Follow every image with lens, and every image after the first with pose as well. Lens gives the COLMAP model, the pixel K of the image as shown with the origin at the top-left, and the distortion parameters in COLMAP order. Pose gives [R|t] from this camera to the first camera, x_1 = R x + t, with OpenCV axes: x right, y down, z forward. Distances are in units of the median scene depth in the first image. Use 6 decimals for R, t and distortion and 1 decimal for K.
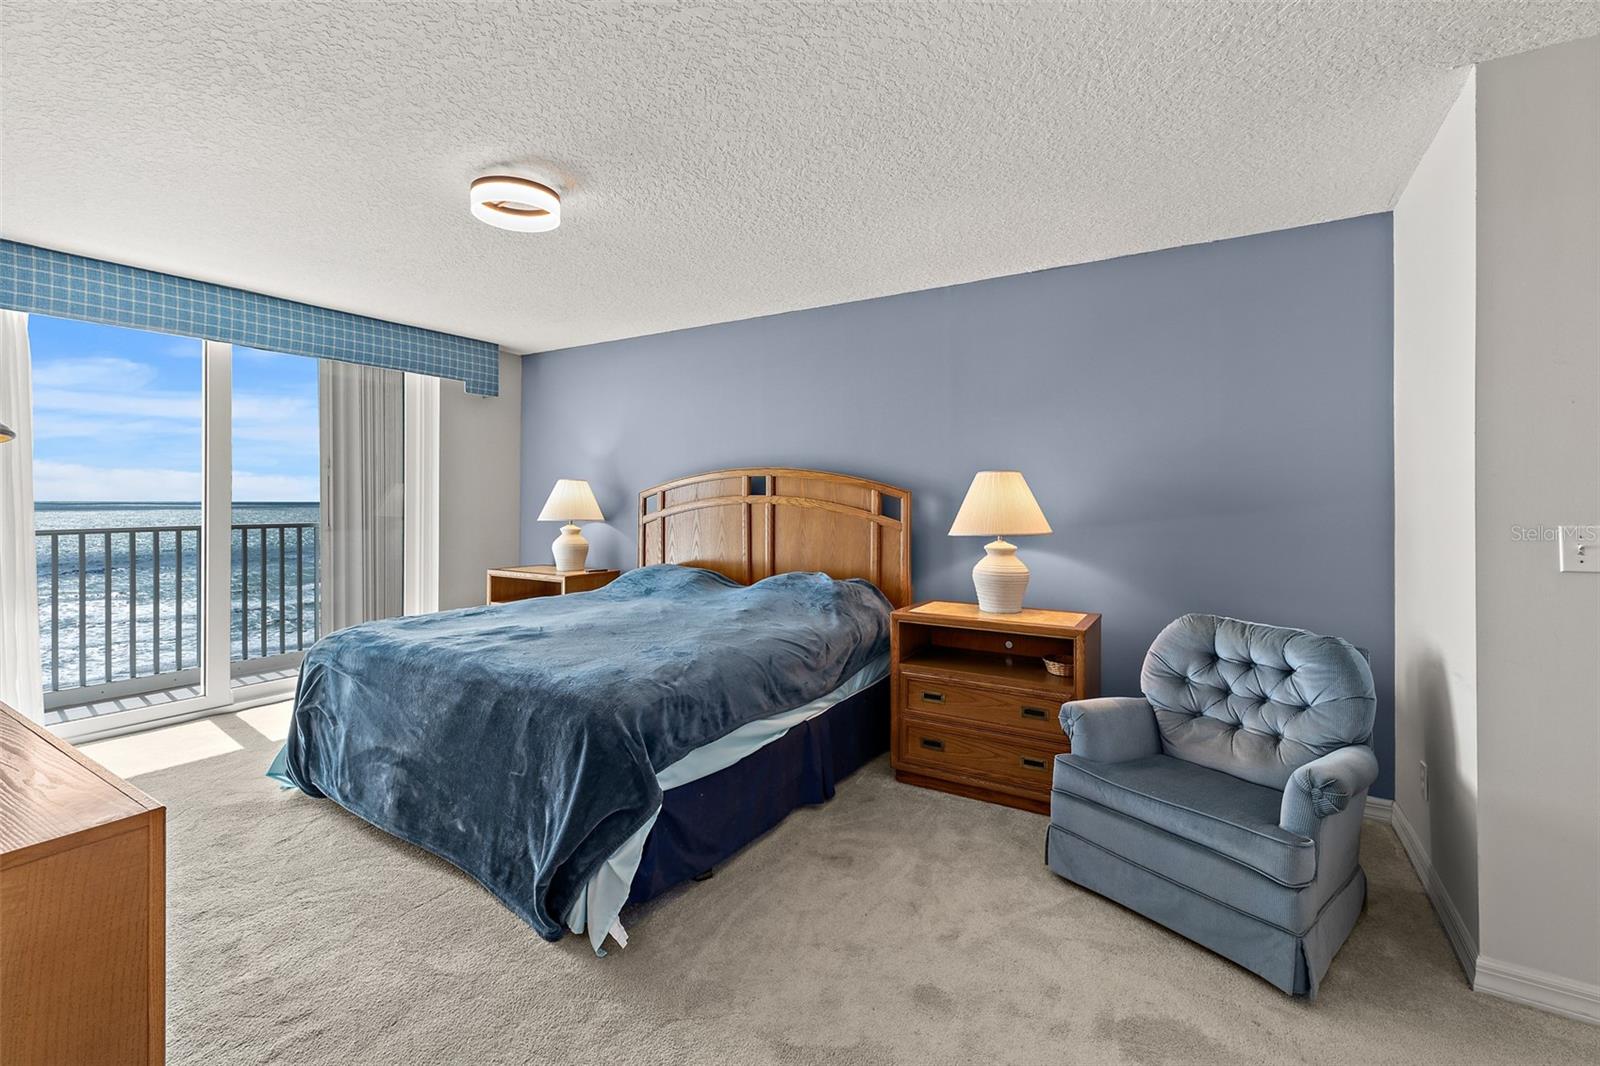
lens RADIAL K [[676.8, 0, 793.1], [0, 676.8, 523.5], [0, 0, 1]] dist [0.003288, 0.000538]
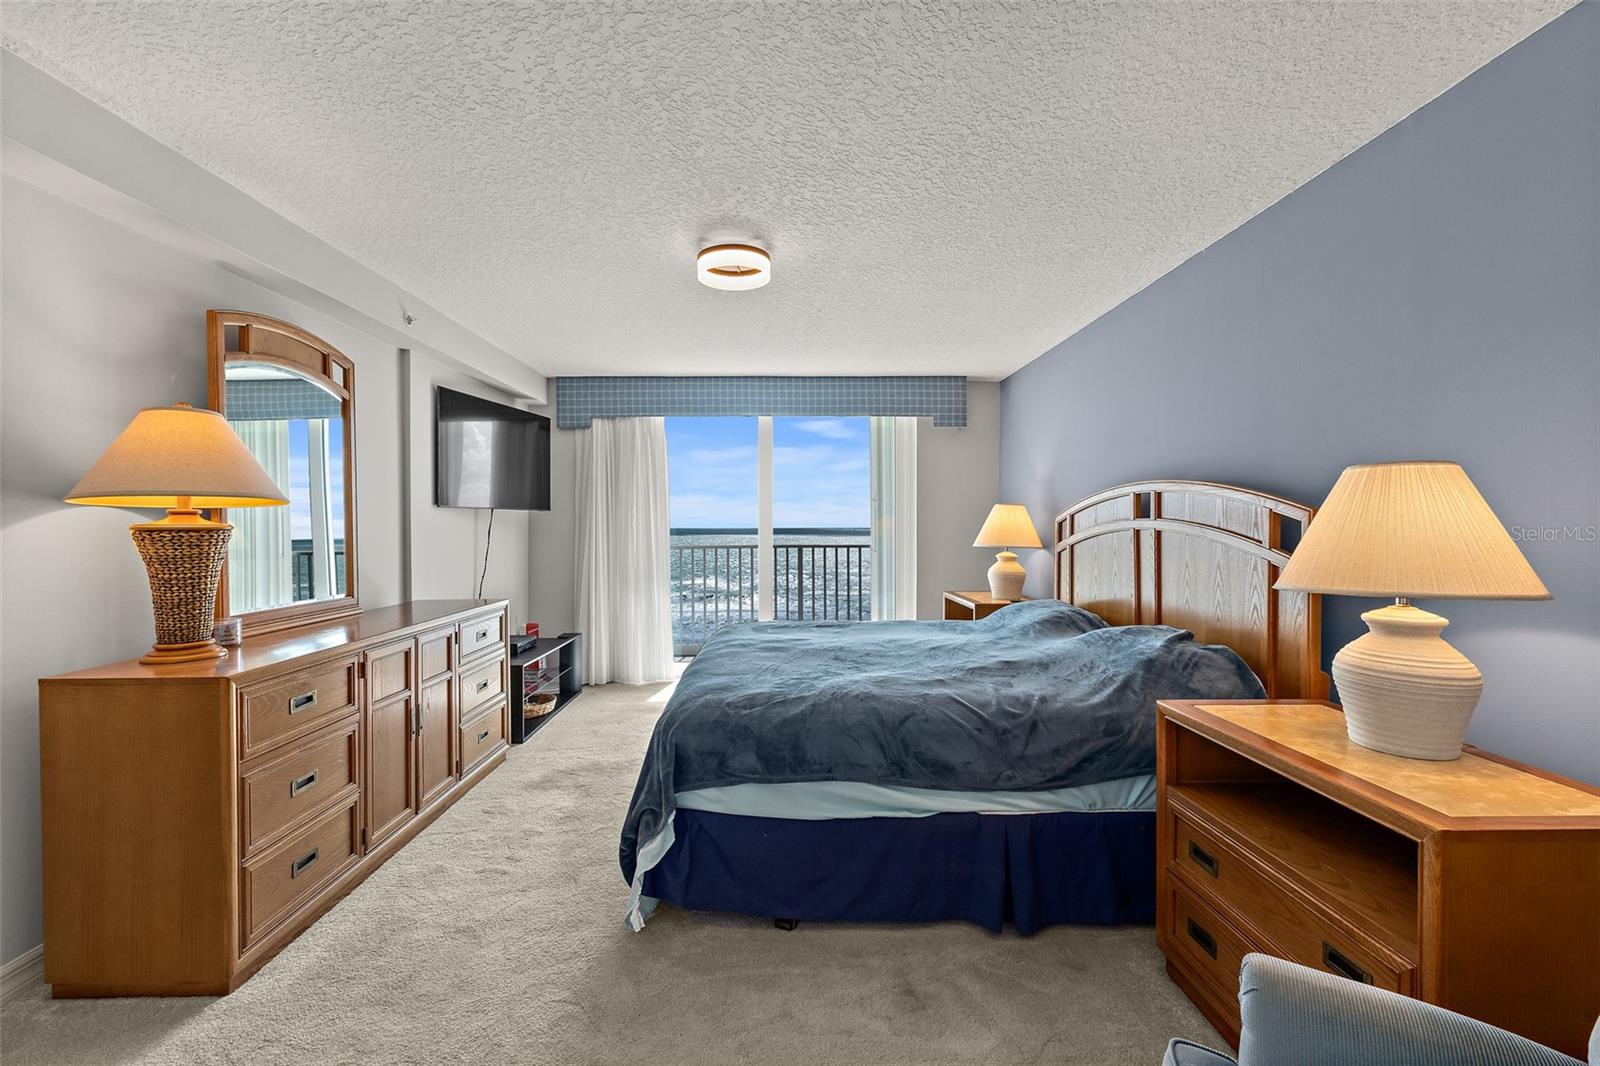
lens RADIAL K [[676.8, 0, 793.4], [0, 676.8, 534.9], [0, 0, 1]] dist [0.003288, 0.000538]
pose [[0.543441, 0.007055, -0.839417, 0.364758], [-0.021773, 0.999747, -0.005694, -0.010709], [0.839165, 0.021371, 0.543457, 0.265548]]
